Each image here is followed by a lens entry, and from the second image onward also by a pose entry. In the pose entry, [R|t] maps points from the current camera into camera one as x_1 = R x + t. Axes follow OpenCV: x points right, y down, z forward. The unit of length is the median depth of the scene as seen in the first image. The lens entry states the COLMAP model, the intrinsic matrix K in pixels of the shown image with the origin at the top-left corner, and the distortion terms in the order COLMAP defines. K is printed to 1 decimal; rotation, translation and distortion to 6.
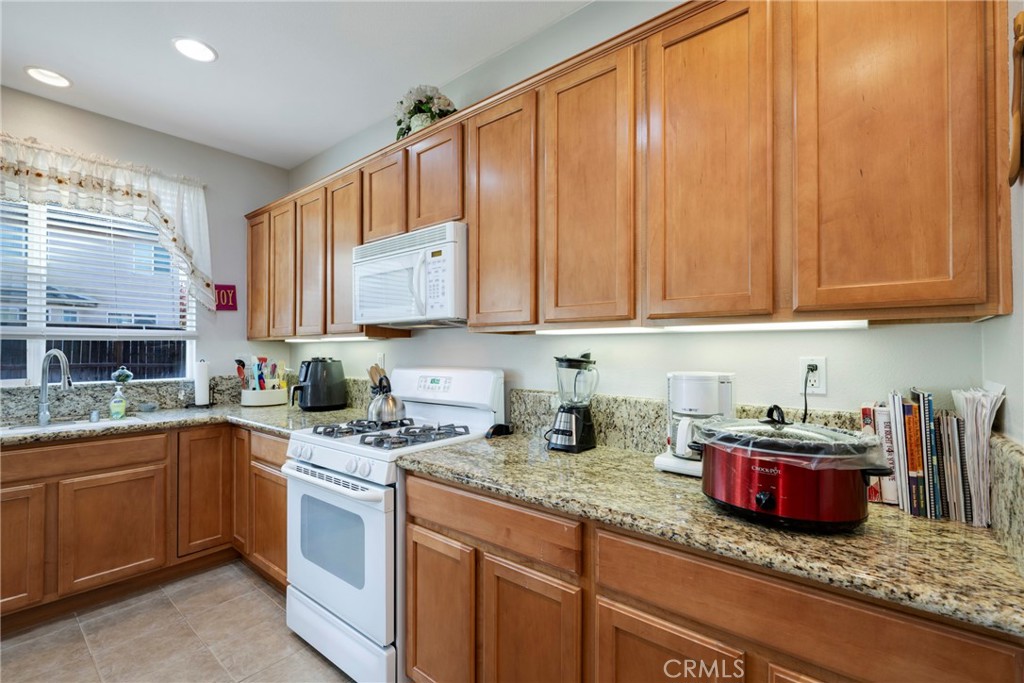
lens RADIAL K [[446.8, 0, 512.6], [0, 446.8, 346.1], [0, 0, 1]] dist [-0.003582, 0.001056]
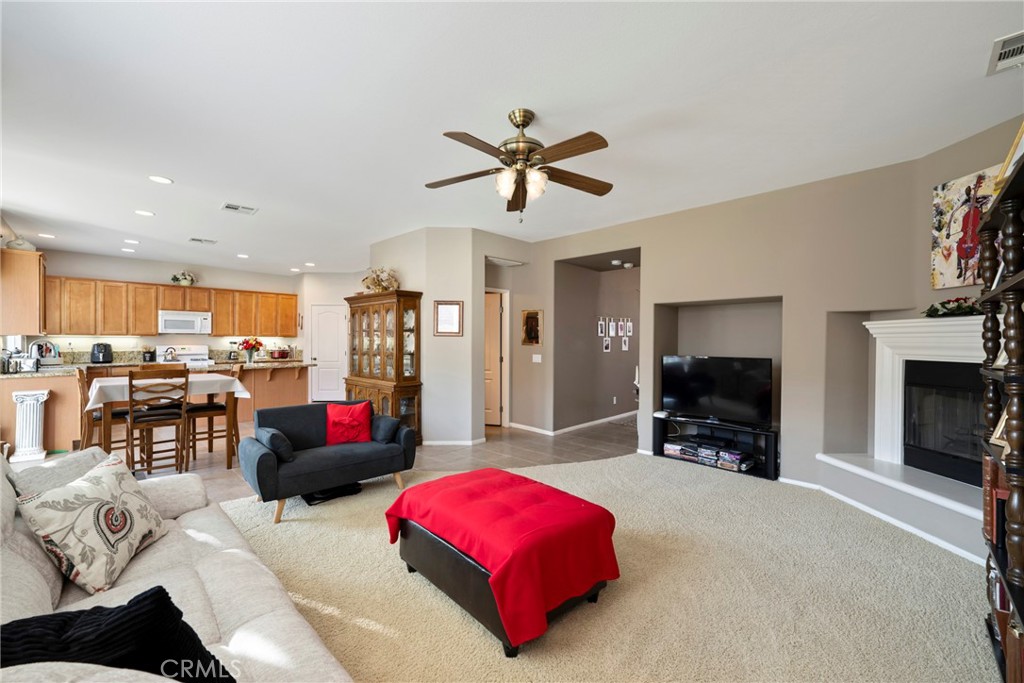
lens RADIAL K [[408.2, 0, 510.5], [0, 408.2, 340.4], [0, 0, 1]] dist [0.001442, -0.000708]
pose [[0.076231, 0.000066, 0.997090, -3.961681], [-0.013843, 0.999904, 0.000992, -0.036575], [-0.996994, -0.013879, 0.076225, -2.326654]]
